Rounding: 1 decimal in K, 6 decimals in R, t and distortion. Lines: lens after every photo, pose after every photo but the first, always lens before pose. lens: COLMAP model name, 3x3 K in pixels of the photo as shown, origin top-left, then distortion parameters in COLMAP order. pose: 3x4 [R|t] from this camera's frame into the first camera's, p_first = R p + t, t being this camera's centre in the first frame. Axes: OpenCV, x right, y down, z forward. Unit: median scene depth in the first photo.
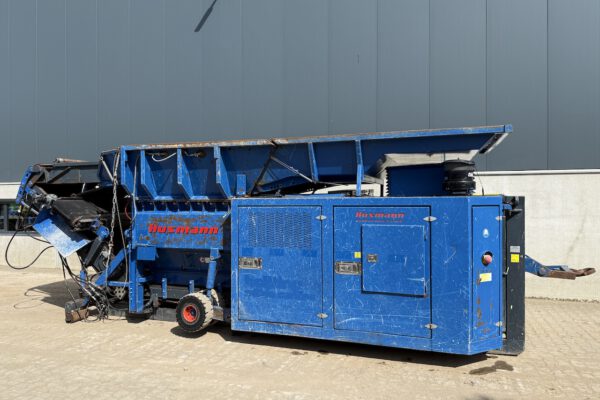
lens RADIAL K [[420.1, 0, 299.8], [0, 420.1, 197.3], [0, 0, 1]] dist [0.068792, -0.098038]
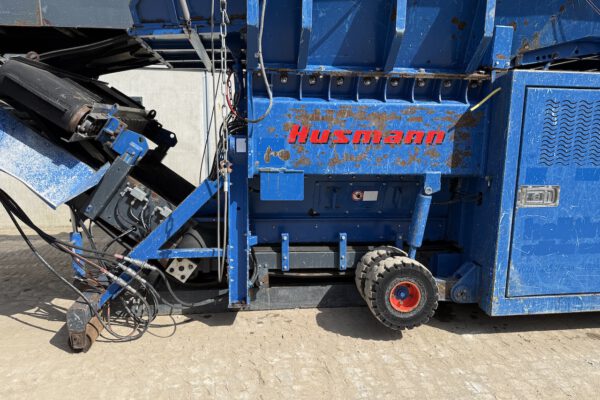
lens RADIAL K [[420.1, 0, 299.8], [0, 420.1, 197.3], [0, 0, 1]] dist [0.068792, -0.098038]
pose [[0.899639, -0.049287, 0.433845, -0.643116], [-0.021794, 0.987302, 0.157355, 0.079862], [-0.436091, -0.151018, 0.887140, 0.662030]]
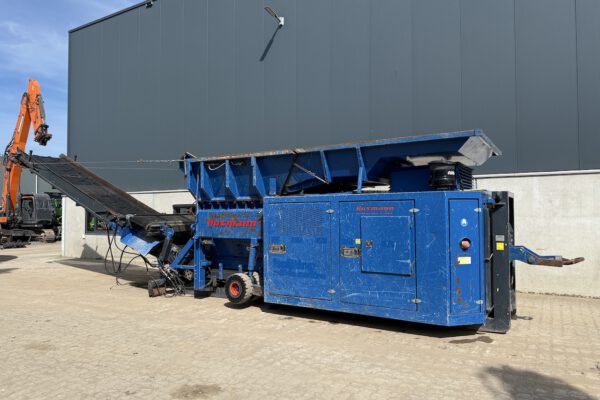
lens RADIAL K [[420.1, 0, 299.8], [0, 420.1, 197.3], [0, 0, 1]] dist [0.068792, -0.098038]
pose [[0.975909, -0.011933, -0.217852, 0.224294], [0.005386, 0.999517, -0.030622, 0.043278], [0.218112, 0.028711, 0.975501, -0.209171]]
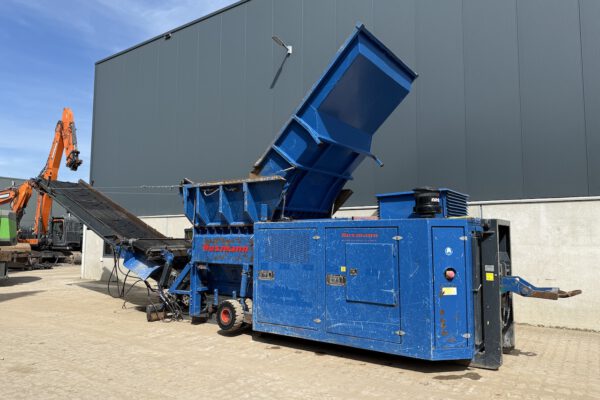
lens RADIAL K [[420.1, 0, 299.8], [0, 420.1, 197.3], [0, 0, 1]] dist [0.068792, -0.098038]
pose [[0.958697, -0.022230, -0.283558, 0.338566], [-0.002637, 0.996203, -0.087017, 0.036406], [0.284416, 0.084171, 0.954999, -0.173301]]
